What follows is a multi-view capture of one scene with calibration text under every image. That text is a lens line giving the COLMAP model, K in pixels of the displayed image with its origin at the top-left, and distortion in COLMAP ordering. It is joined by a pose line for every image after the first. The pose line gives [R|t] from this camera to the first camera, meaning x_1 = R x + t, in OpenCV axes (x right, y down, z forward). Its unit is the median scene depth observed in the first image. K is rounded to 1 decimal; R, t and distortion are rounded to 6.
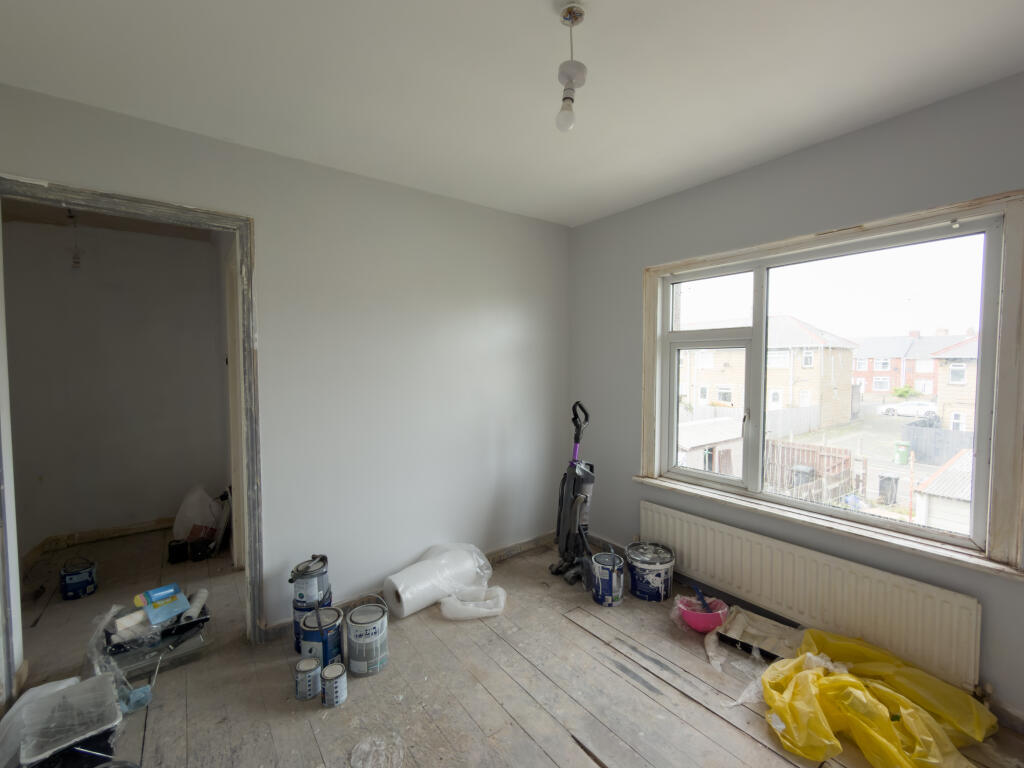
lens RADIAL K [[436.6, 0, 519.7], [0, 436.6, 385.1], [0, 0, 1]] dist [-0.001873, -0.000177]
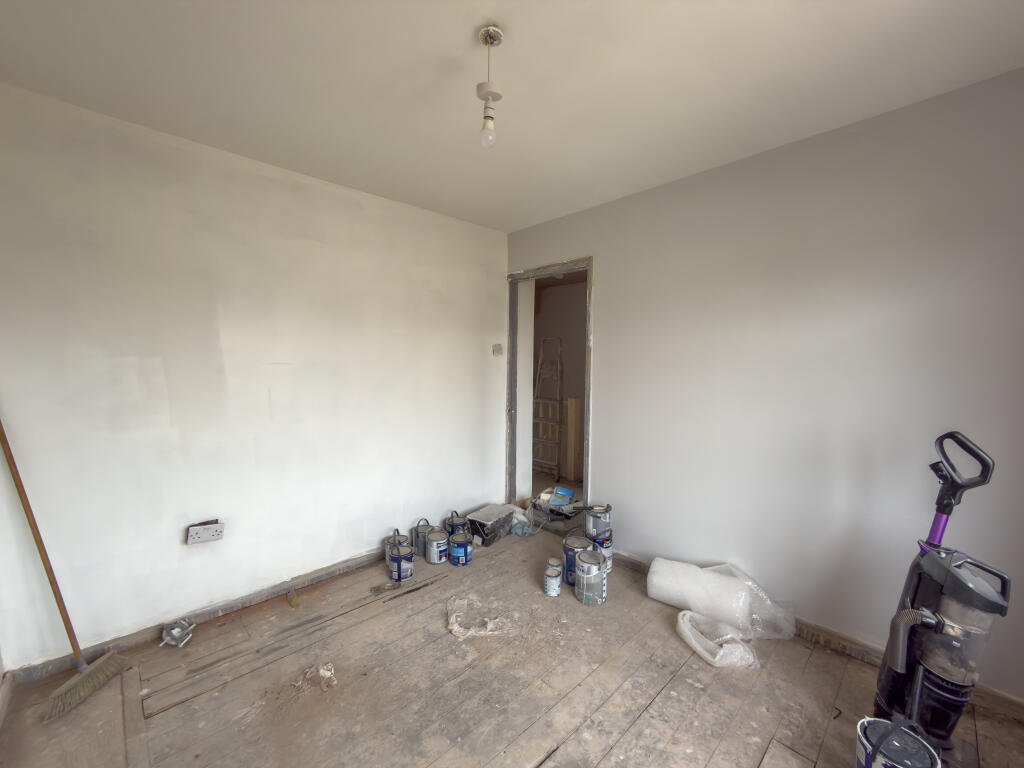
lens RADIAL K [[417.6, 0, 507.4], [0, 417.6, 387.2], [0, 0, 1]] dist [-0.002692, -0.000163]
pose [[0.090403, 0.067296, -0.993629, 0.663334], [-0.053927, 0.996581, 0.062590, -0.017883], [0.994444, 0.047926, 0.093723, 0.530711]]
